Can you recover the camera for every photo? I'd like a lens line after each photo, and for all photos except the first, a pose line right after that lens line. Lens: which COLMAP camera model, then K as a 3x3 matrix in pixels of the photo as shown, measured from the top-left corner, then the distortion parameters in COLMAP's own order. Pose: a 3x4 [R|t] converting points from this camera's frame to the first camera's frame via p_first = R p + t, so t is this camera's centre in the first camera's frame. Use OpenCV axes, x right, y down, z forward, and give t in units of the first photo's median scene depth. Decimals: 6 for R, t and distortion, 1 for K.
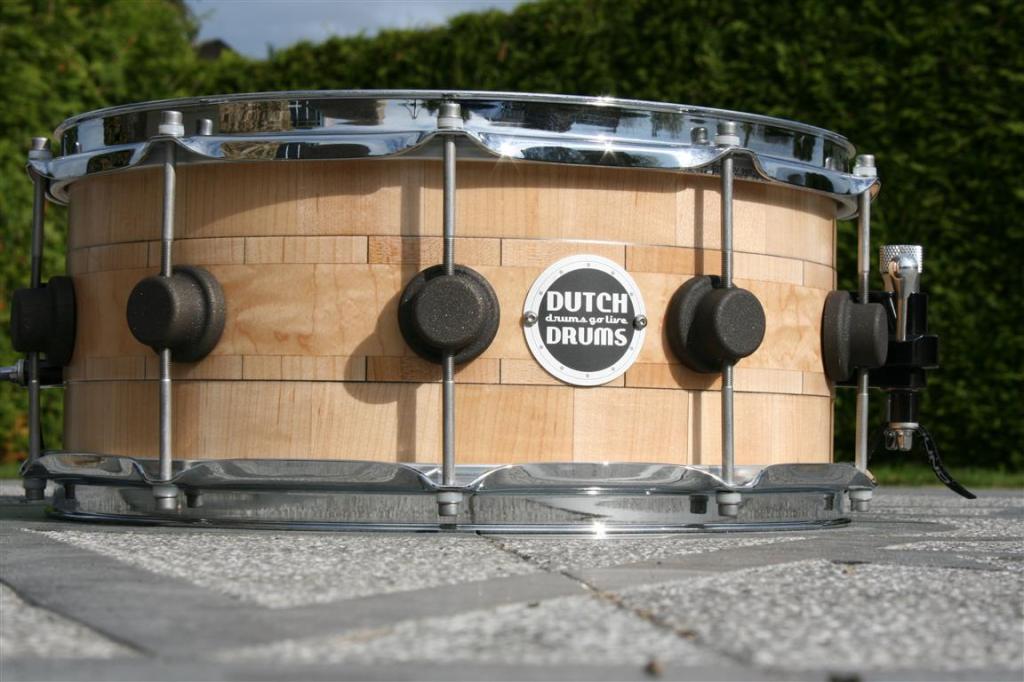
lens RADIAL K [[2480.9, 0, 508.2], [0, 2480.9, 342.7], [0, 0, 1]] dist [0.200934, 0.000000]
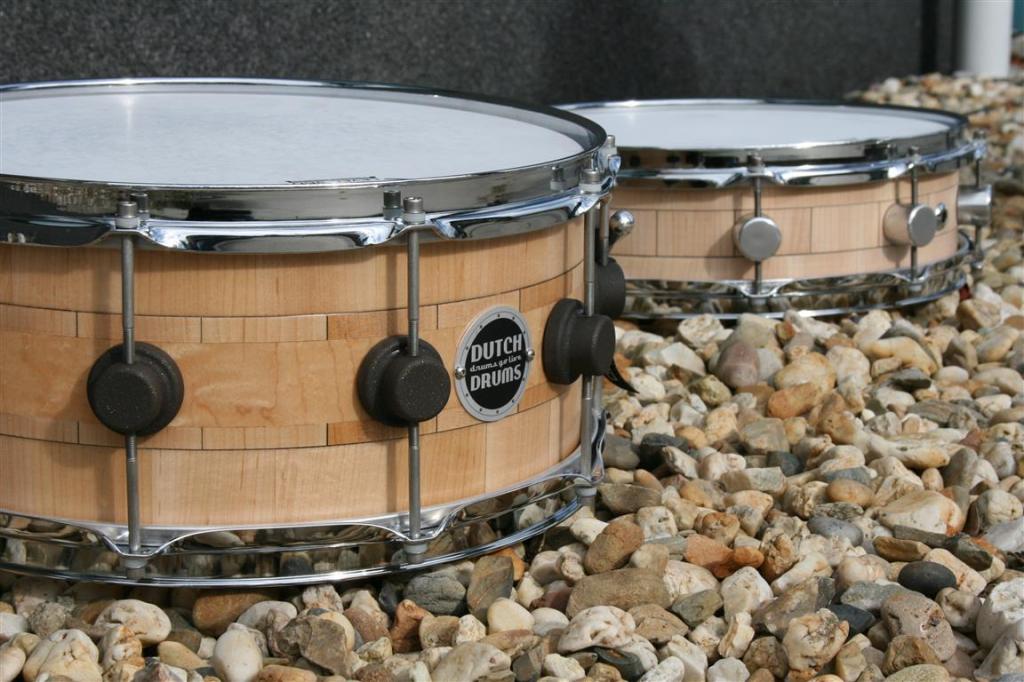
lens RADIAL K [[2480.9, 0, 511.9], [0, 2480.9, 339.4], [0, 0, 1]] dist [0.200934, 0.000000]
pose [[0.864766, -0.108713, 0.490266, -0.511102], [-0.023580, 0.966419, 0.255887, -0.306910], [-0.501621, -0.232843, 0.833163, 0.064873]]
